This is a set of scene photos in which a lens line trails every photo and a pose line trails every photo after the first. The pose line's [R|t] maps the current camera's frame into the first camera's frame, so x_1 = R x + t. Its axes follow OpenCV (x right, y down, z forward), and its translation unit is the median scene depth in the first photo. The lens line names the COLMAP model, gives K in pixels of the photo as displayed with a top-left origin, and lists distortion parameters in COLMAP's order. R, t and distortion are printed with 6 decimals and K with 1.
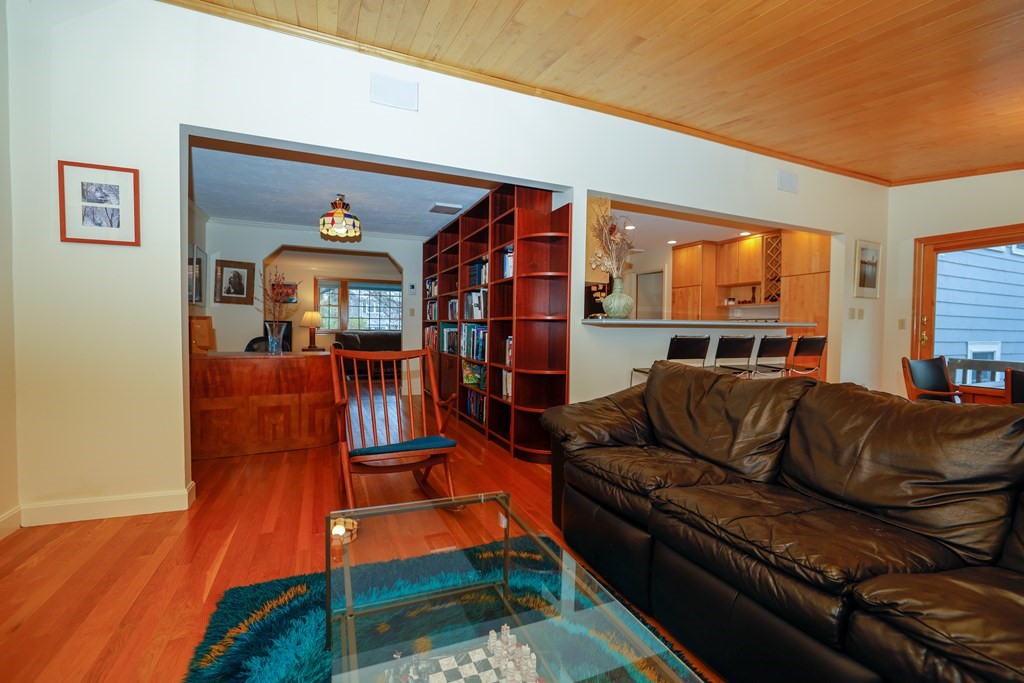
lens RADIAL K [[449.4, 0, 504.4], [0, 449.4, 337.7], [0, 0, 1]] dist [-0.000809, 0.000205]
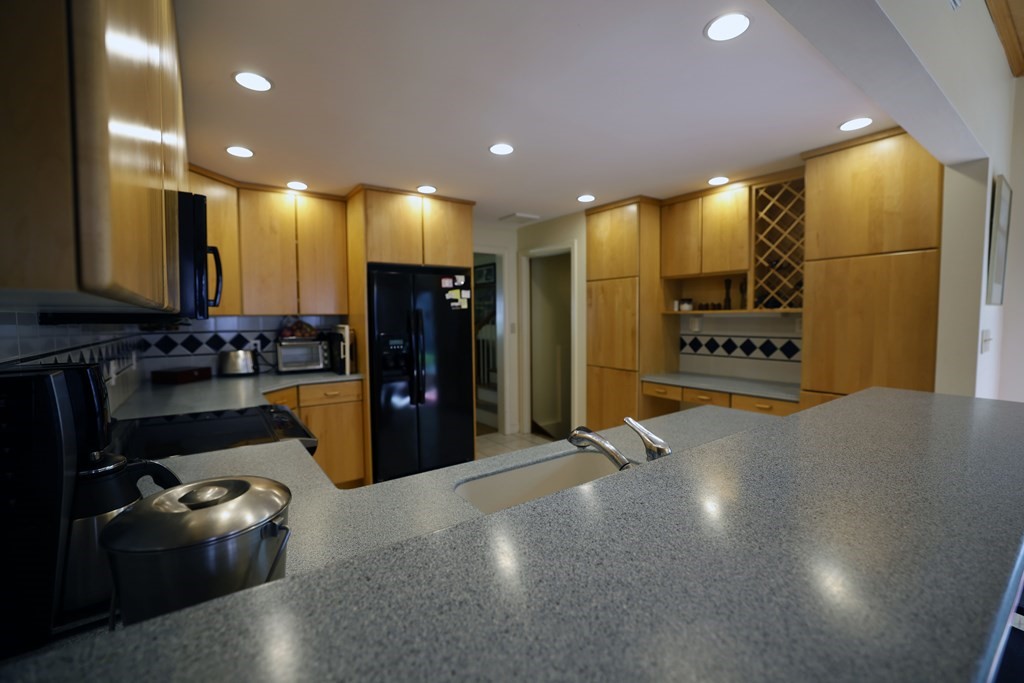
lens RADIAL K [[449.4, 0, 504.4], [0, 449.4, 337.7], [0, 0, 1]] dist [-0.000809, 0.000205]
pose [[0.973913, -0.031843, 0.224678, 0.149330], [0.025438, 0.999185, 0.031344, -0.062734], [-0.225493, -0.024811, 0.973929, 0.491832]]
